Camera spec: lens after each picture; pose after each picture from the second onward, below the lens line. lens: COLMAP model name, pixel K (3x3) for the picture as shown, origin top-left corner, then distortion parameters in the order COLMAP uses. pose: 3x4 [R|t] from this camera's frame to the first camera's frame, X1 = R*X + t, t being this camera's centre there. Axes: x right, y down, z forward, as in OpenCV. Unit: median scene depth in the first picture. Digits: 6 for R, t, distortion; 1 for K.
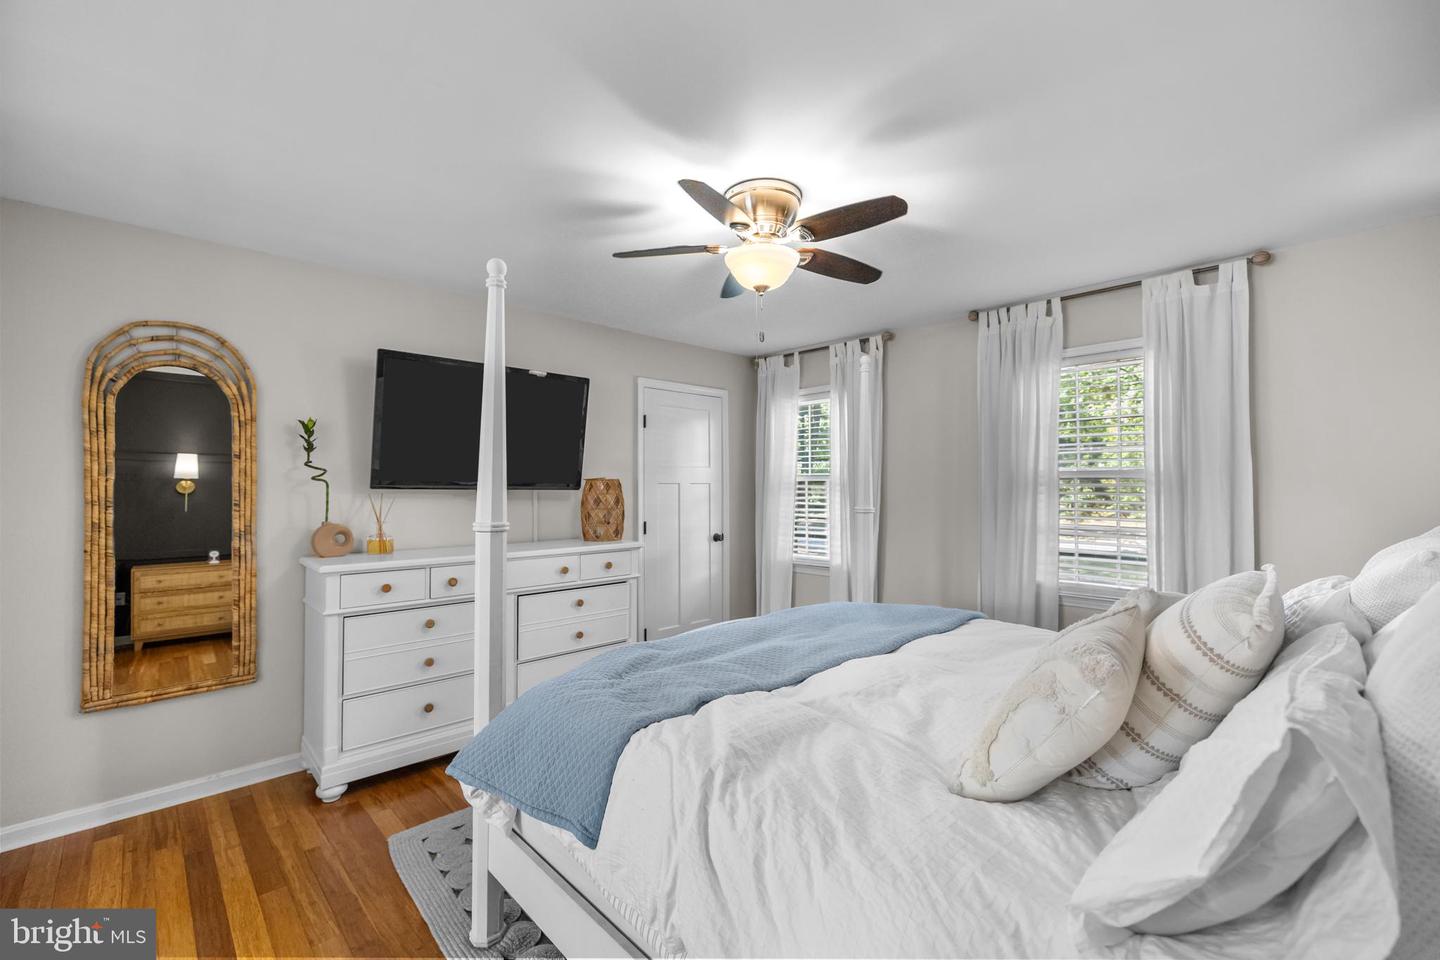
lens RADIAL K [[619.1, 0, 721.1], [0, 619.1, 482.8], [0, 0, 1]] dist [0.002604, 0.000277]
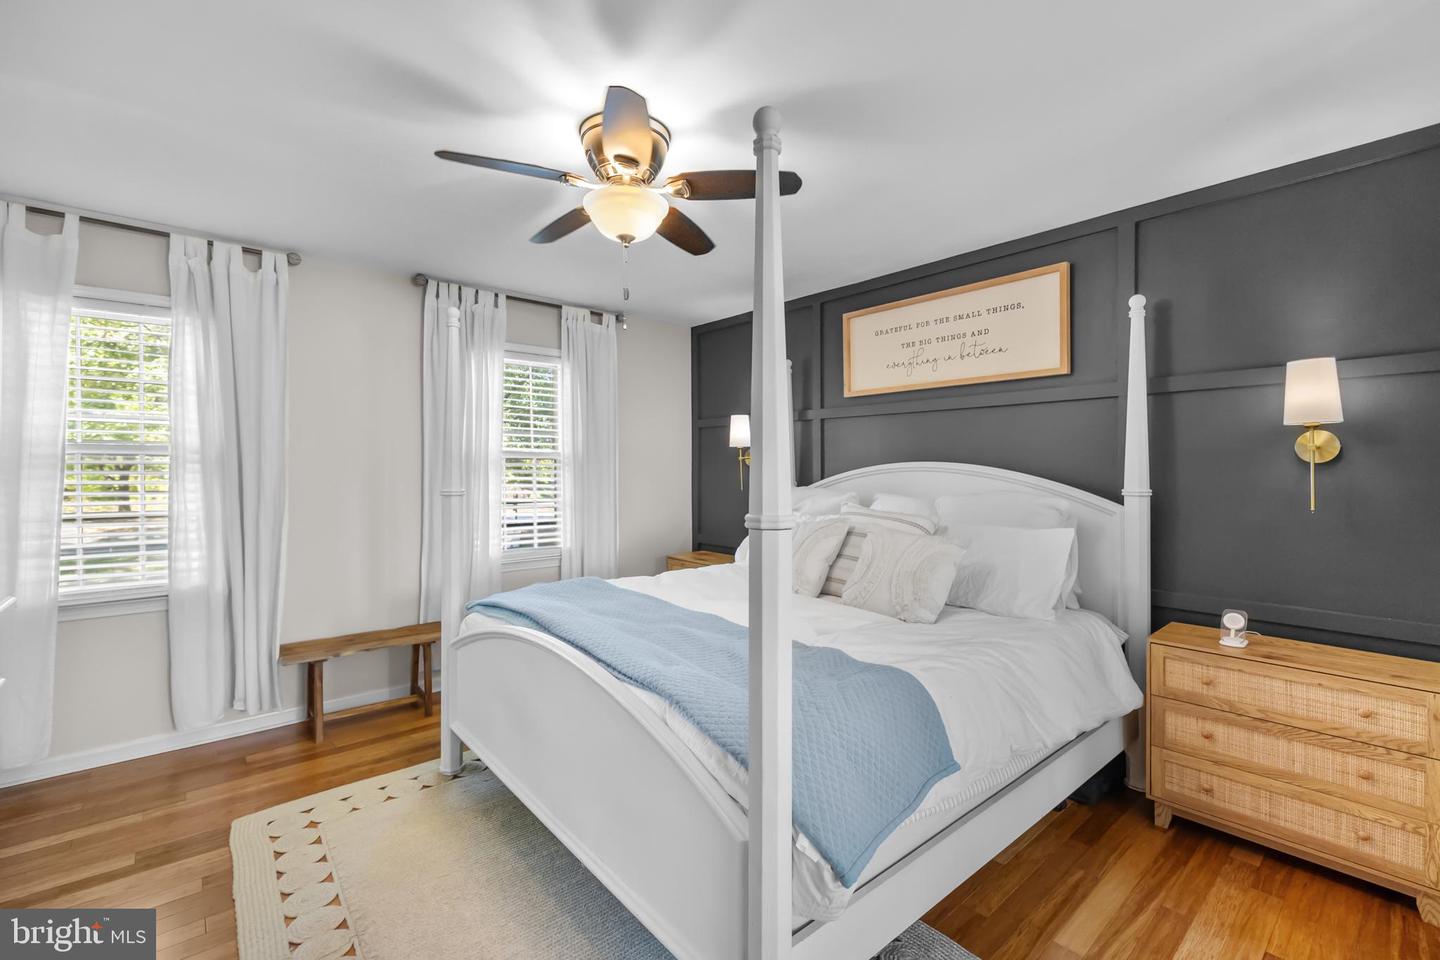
lens RADIAL K [[619.1, 0, 721.1], [0, 619.1, 473.7], [0, 0, 1]] dist [0.002604, 0.000277]
pose [[0.059982, -0.006210, 0.998180, -0.499292], [-0.009919, 0.999928, 0.006816, 0.008486], [-0.998150, -0.010310, 0.059916, 0.507708]]
